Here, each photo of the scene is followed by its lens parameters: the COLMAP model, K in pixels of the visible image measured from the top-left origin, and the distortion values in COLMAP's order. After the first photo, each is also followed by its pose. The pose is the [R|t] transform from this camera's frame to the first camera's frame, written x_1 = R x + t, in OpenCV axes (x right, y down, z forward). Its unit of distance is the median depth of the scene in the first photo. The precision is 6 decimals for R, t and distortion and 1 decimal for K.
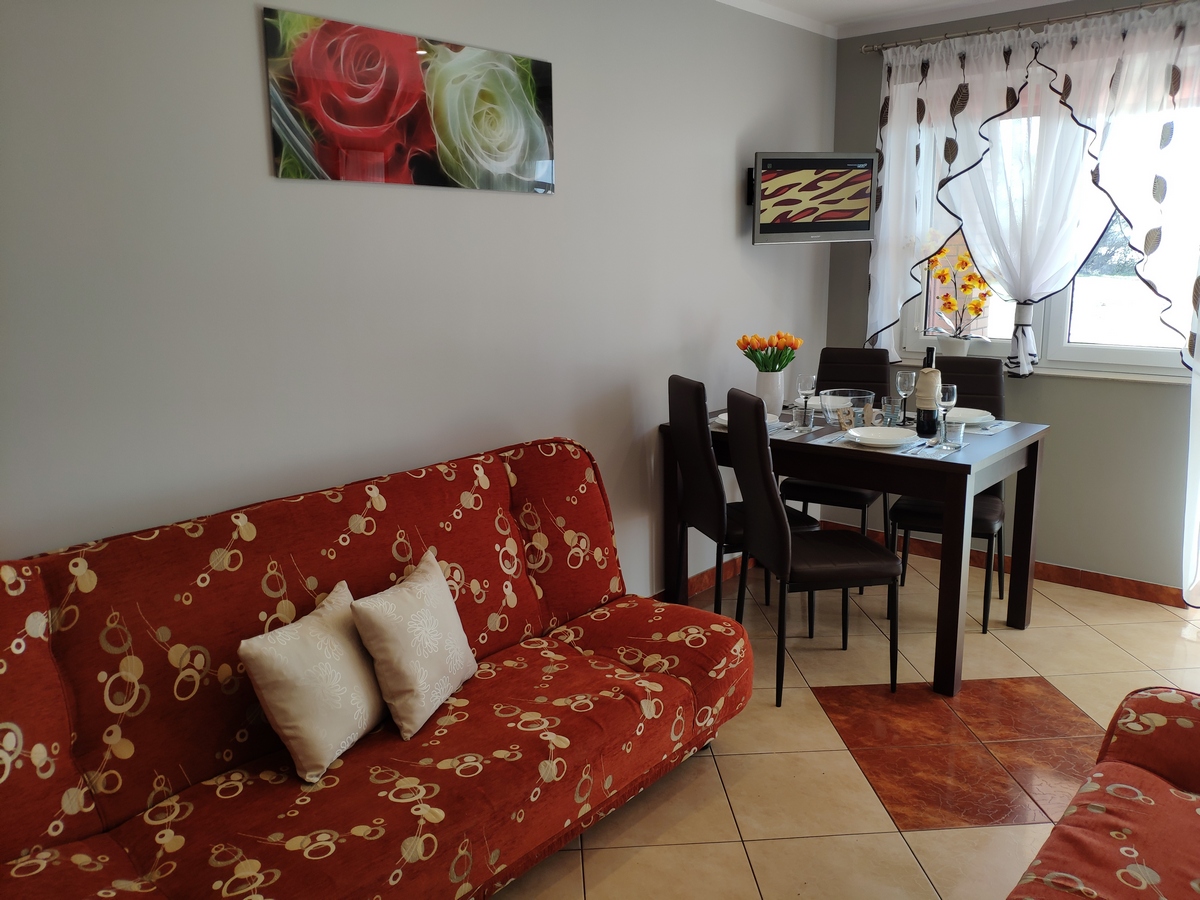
lens RADIAL K [[942.3, 0, 602.3], [0, 942.3, 433.2], [0, 0, 1]] dist [0.181375, -0.348608]
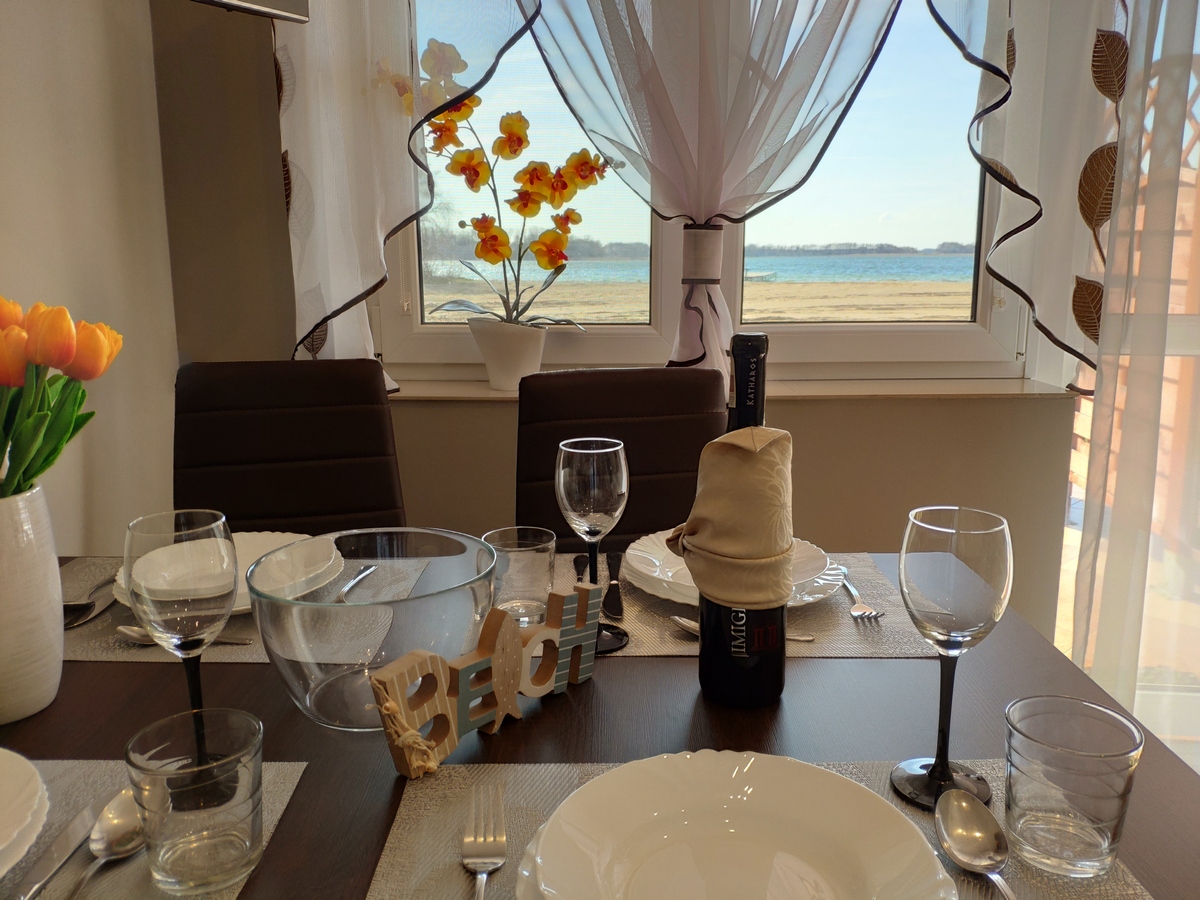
lens RADIAL K [[942.3, 0, 602.3], [0, 942.3, 433.2], [0, 0, 1]] dist [0.181375, -0.348608]
pose [[0.765079, -0.109003, 0.634643, 0.141593], [0.119235, 0.992506, 0.026726, -0.063047], [-0.632801, 0.055224, 0.772343, 0.705124]]
